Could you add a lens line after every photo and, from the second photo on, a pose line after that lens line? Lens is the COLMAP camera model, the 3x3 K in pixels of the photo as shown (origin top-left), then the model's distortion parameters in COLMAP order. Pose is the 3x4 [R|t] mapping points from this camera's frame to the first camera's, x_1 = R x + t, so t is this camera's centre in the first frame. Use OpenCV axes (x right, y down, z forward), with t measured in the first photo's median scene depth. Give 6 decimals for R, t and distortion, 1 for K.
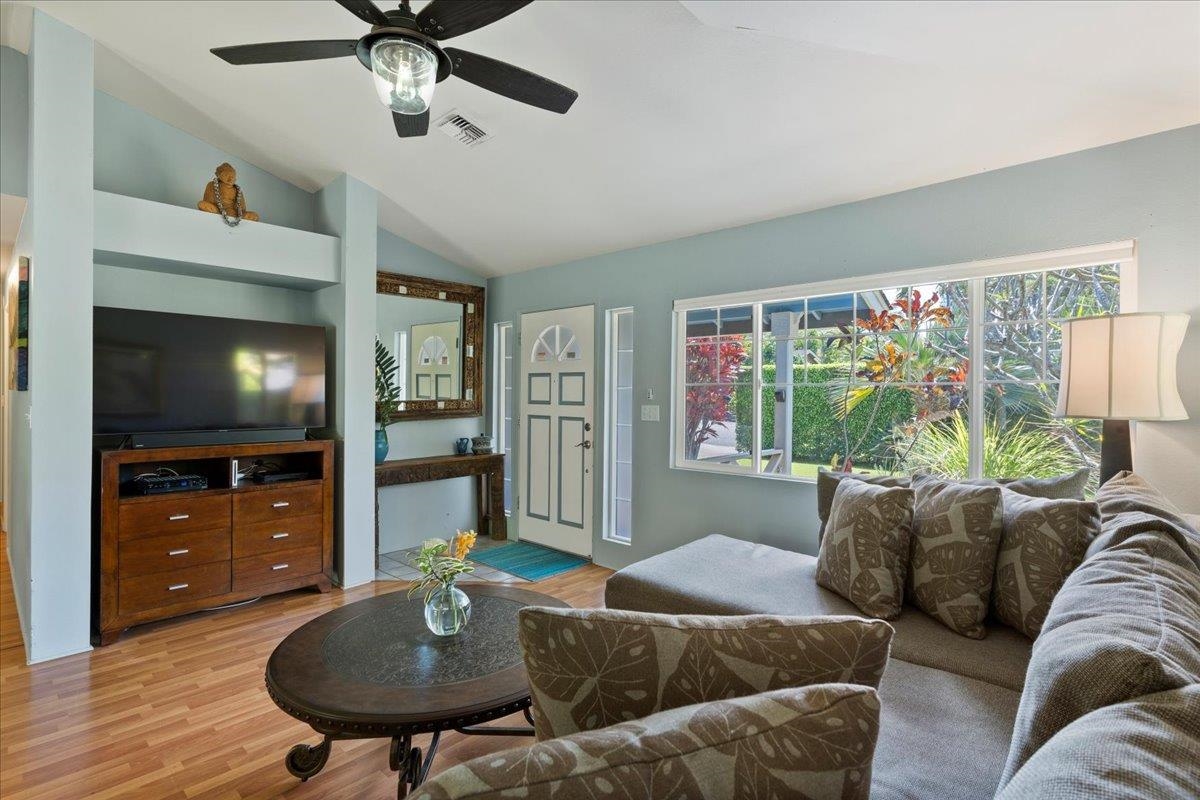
lens RADIAL K [[571.4, 0, 599.8], [0, 571.4, 388.3], [0, 0, 1]] dist [-0.000030, 0.000923]
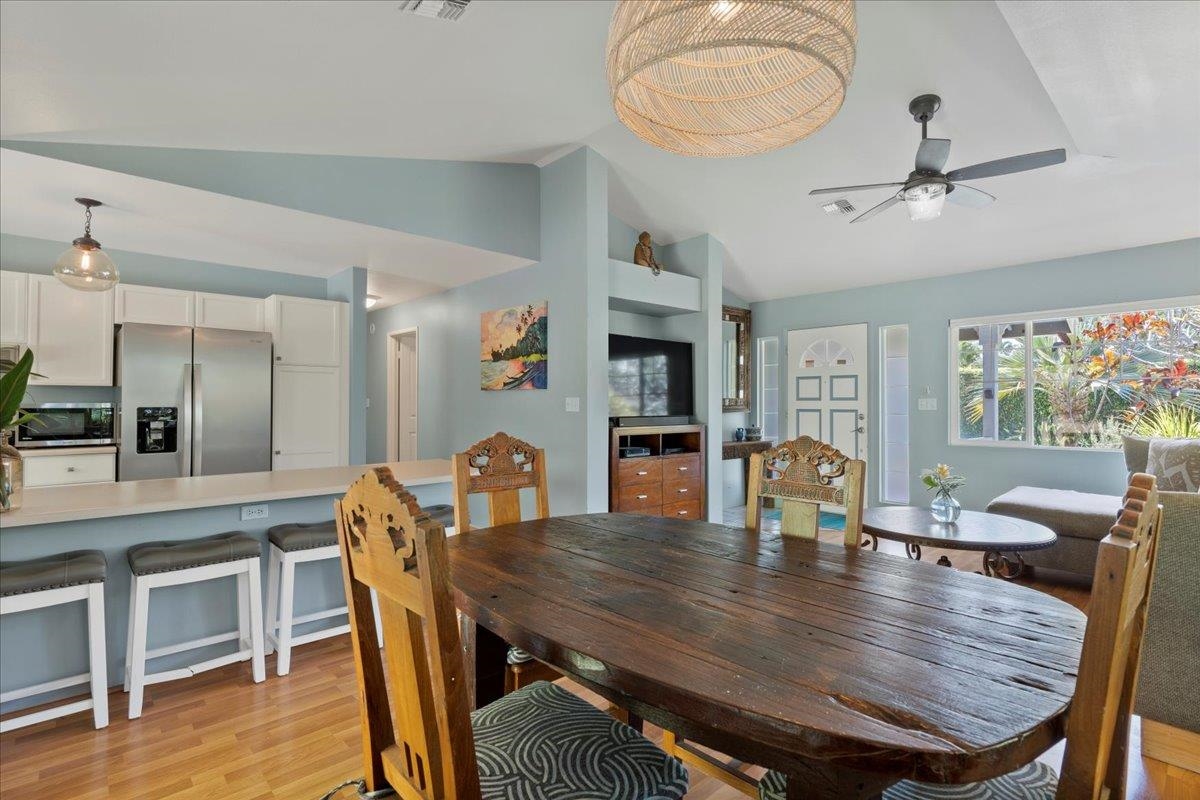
lens RADIAL K [[571.4, 0, 598.4], [0, 571.4, 396.5], [0, 0, 1]] dist [-0.000030, 0.000923]
pose [[0.996480, -0.009437, -0.083302, -0.463978], [0.008995, 0.999943, -0.005679, 0.021322], [0.083351, 0.004909, 0.996508, -0.316718]]
